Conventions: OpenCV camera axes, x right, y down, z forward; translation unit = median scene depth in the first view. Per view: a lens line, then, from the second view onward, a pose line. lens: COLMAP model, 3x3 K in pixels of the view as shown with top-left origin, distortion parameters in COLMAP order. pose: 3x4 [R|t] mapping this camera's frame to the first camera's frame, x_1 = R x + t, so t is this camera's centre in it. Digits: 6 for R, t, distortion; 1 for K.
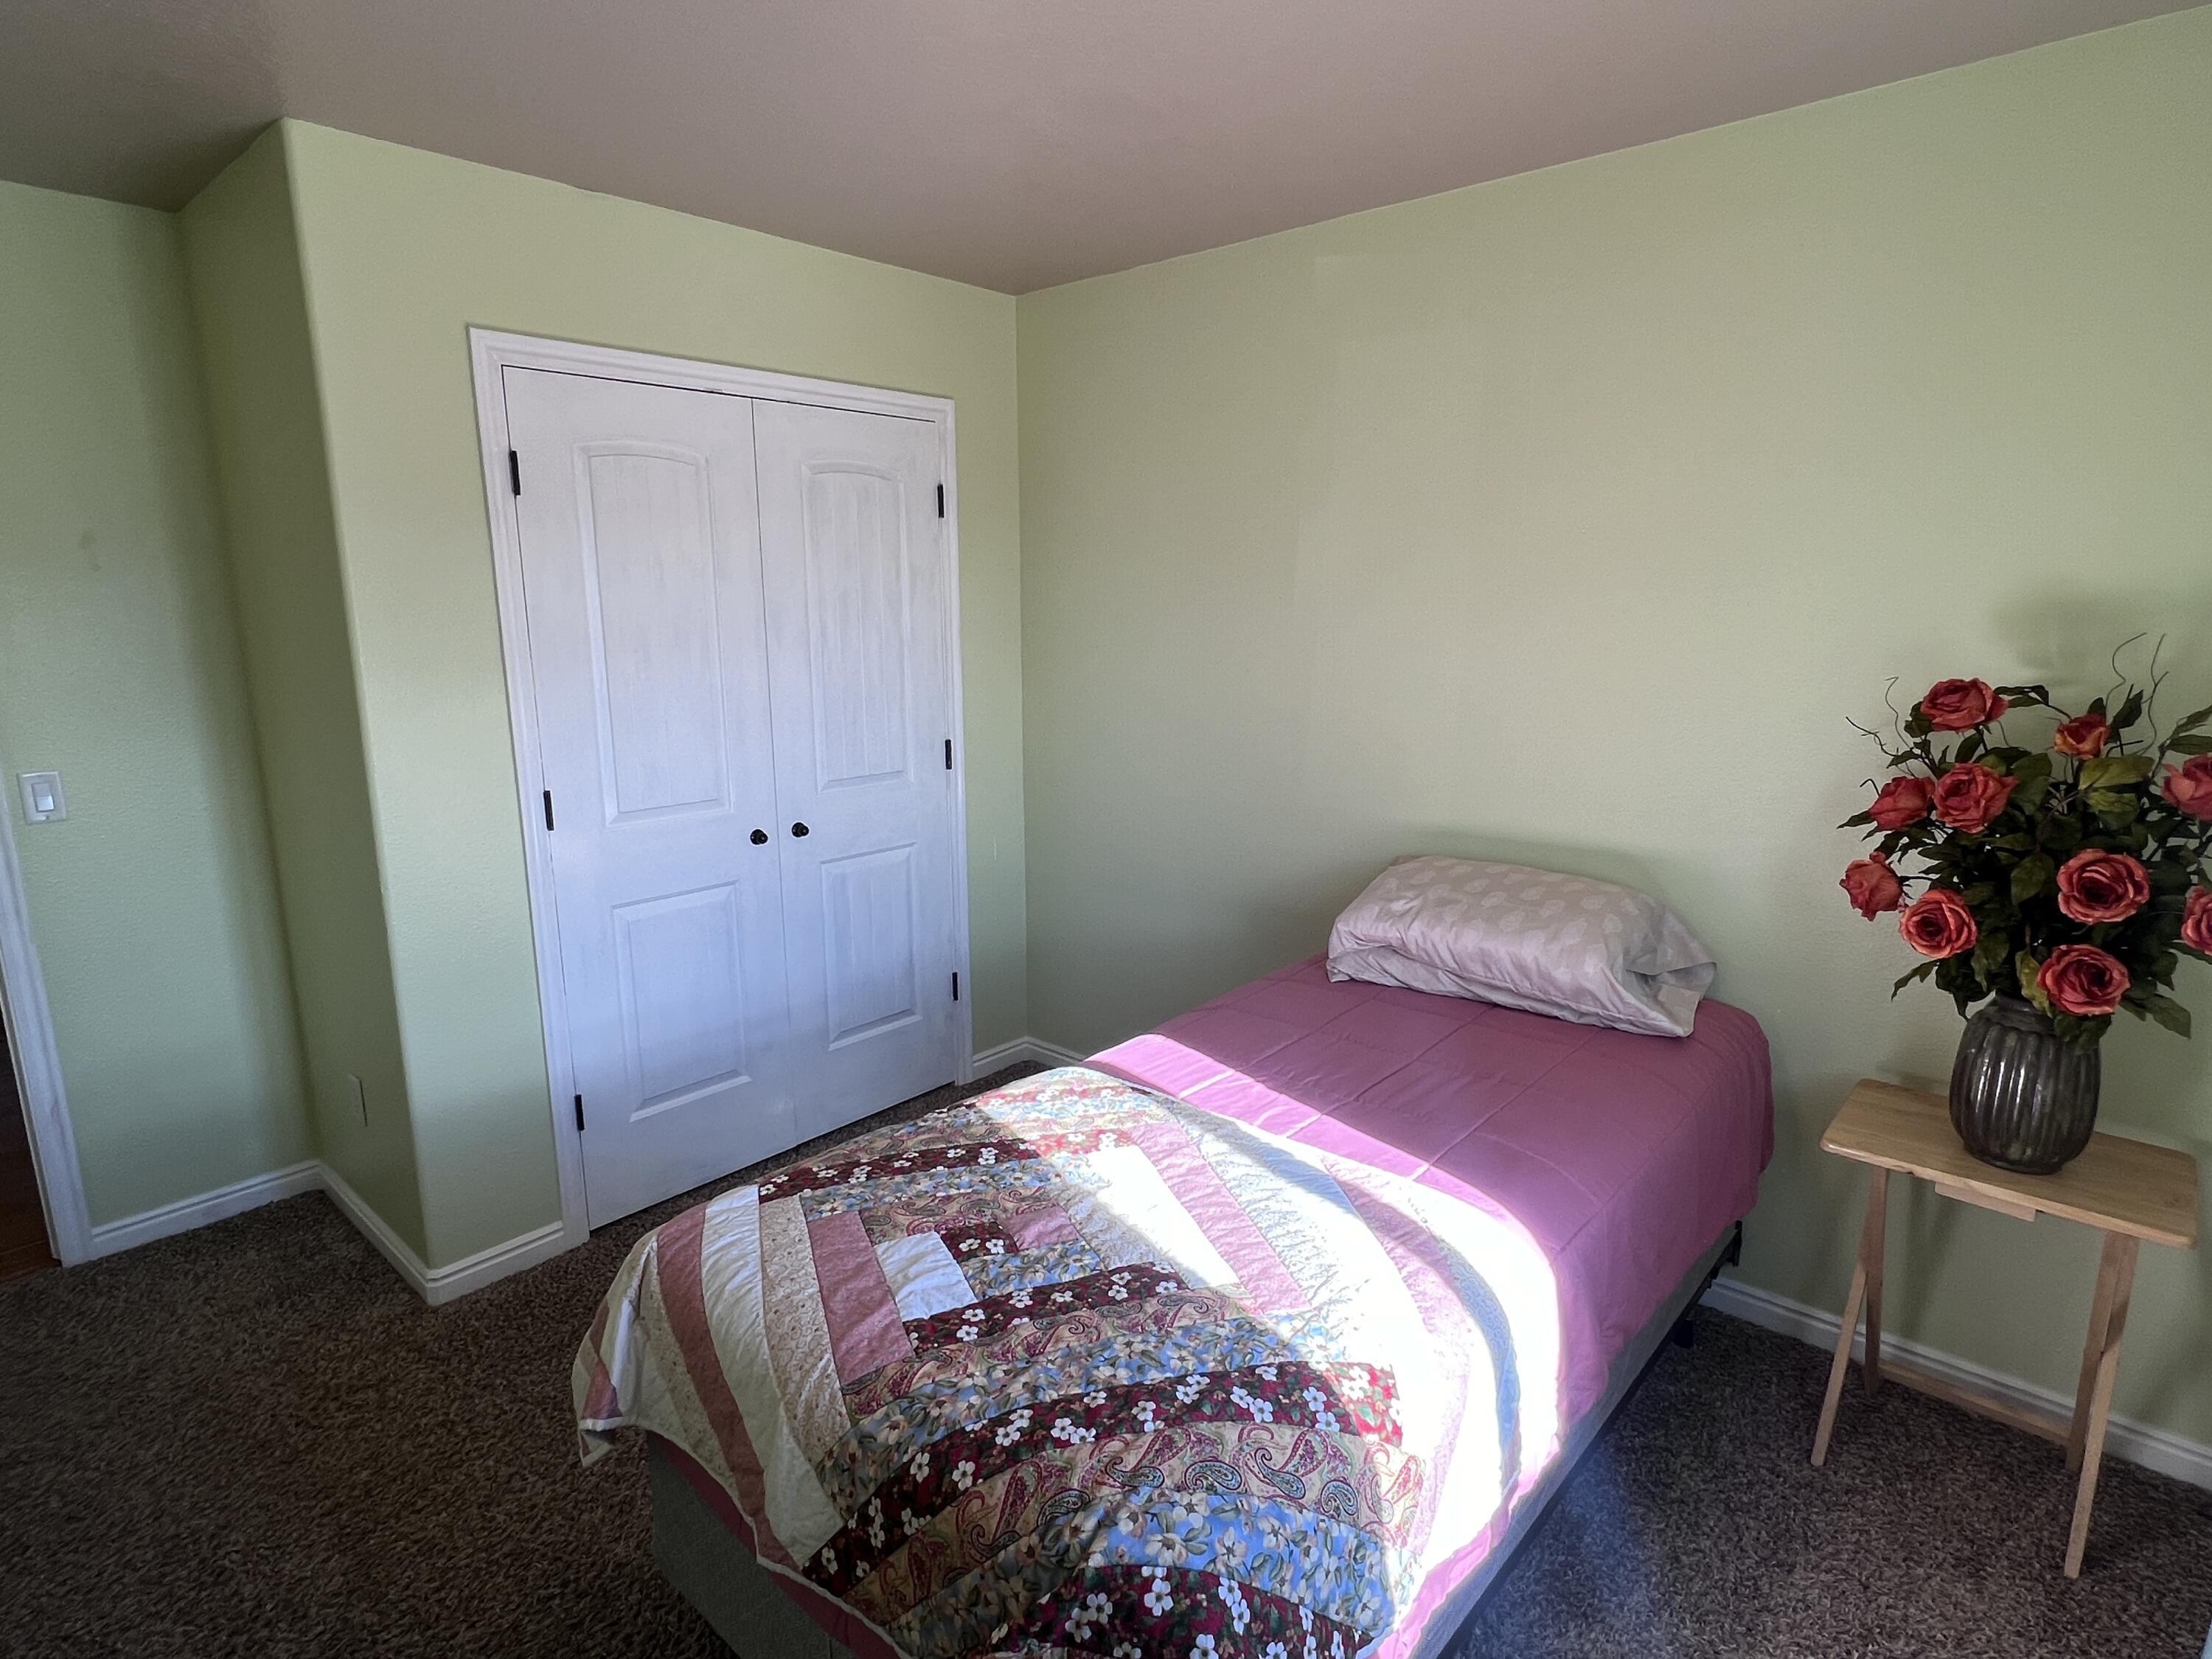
lens RADIAL K [[1174.5, 0, 1100.7], [0, 1174.5, 831.1], [0, 0, 1]] dist [0.000676, -0.000785]
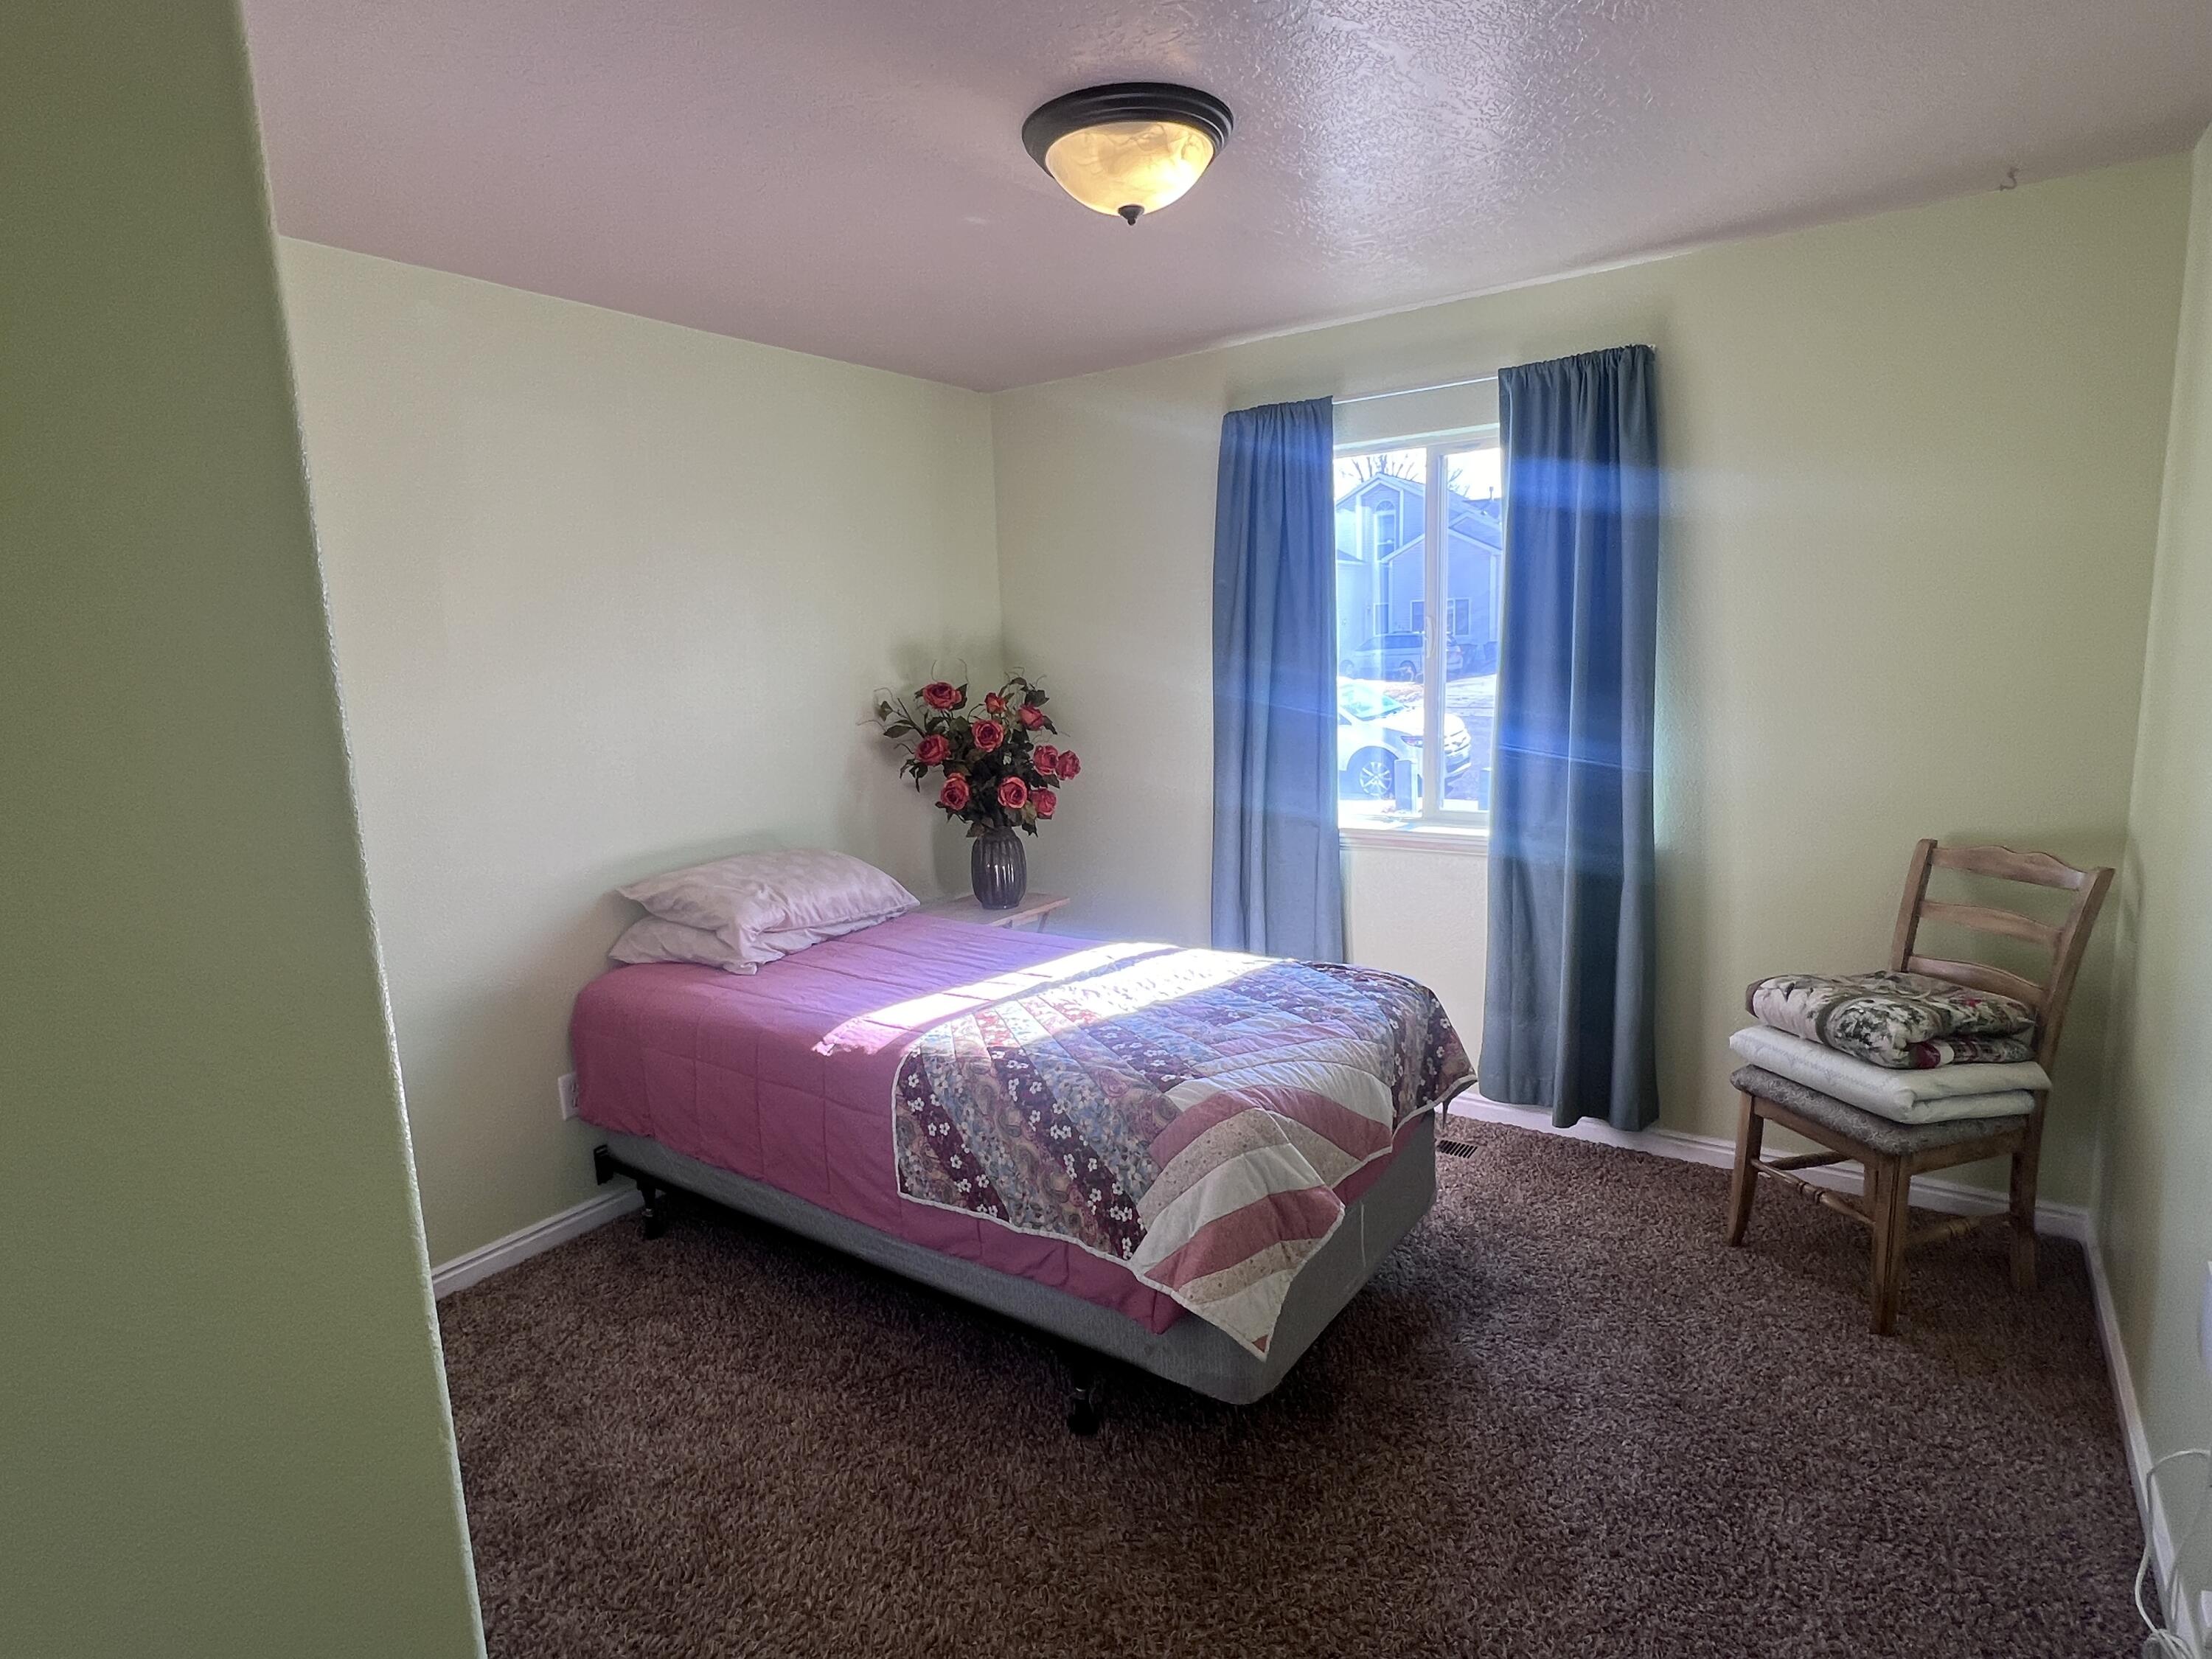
lens RADIAL K [[1174.5, 0, 1100.7], [0, 1174.5, 831.1], [0, 0, 1]] dist [0.000676, -0.000785]
pose [[-0.118620, -0.147176, 0.981972, -1.282113], [0.229377, 0.958143, 0.171312, -0.169828], [-0.966083, 0.245563, -0.079896, 0.960753]]
